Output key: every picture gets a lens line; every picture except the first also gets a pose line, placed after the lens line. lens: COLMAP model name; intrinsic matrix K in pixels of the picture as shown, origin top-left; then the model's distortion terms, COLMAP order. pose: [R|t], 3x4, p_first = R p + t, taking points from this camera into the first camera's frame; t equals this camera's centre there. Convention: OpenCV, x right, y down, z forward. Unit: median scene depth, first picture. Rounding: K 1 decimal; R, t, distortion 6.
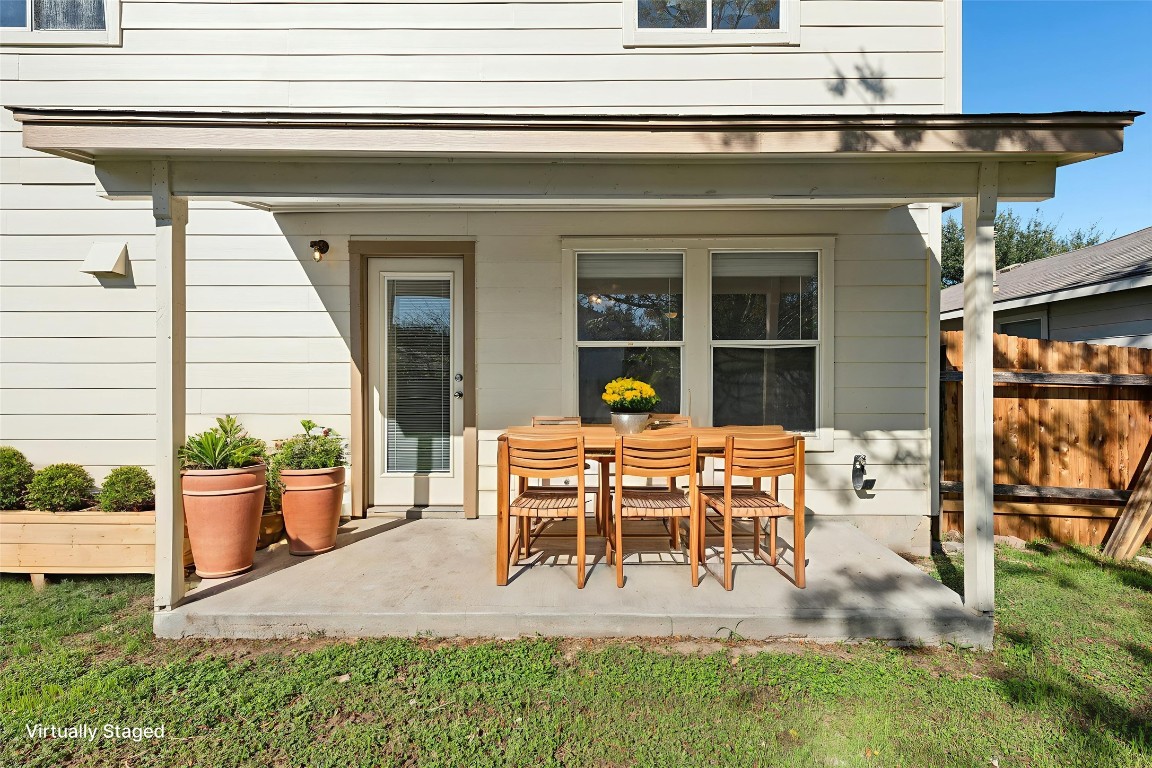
lens RADIAL K [[531.2, 0, 578.7], [0, 531.2, 386.0], [0, 0, 1]] dist [0.000992, -0.000783]
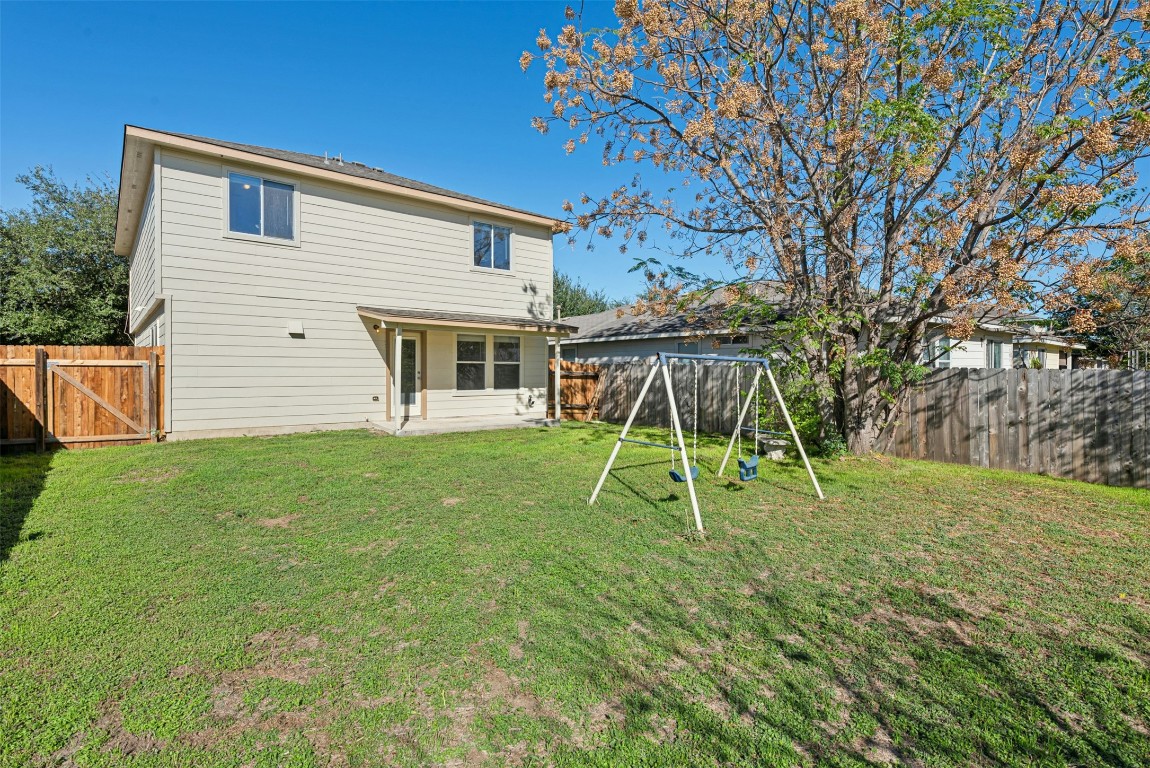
lens RADIAL K [[530.3, 0, 577.7], [0, 530.3, 386.0], [0, 0, 1]] dist [0.000992, -0.000783]
pose [[0.765789, -0.014614, 0.642926, -1.444256], [0.006829, 0.999870, 0.014594, 0.020845], [-0.643055, -0.006785, 0.765790, -1.831142]]
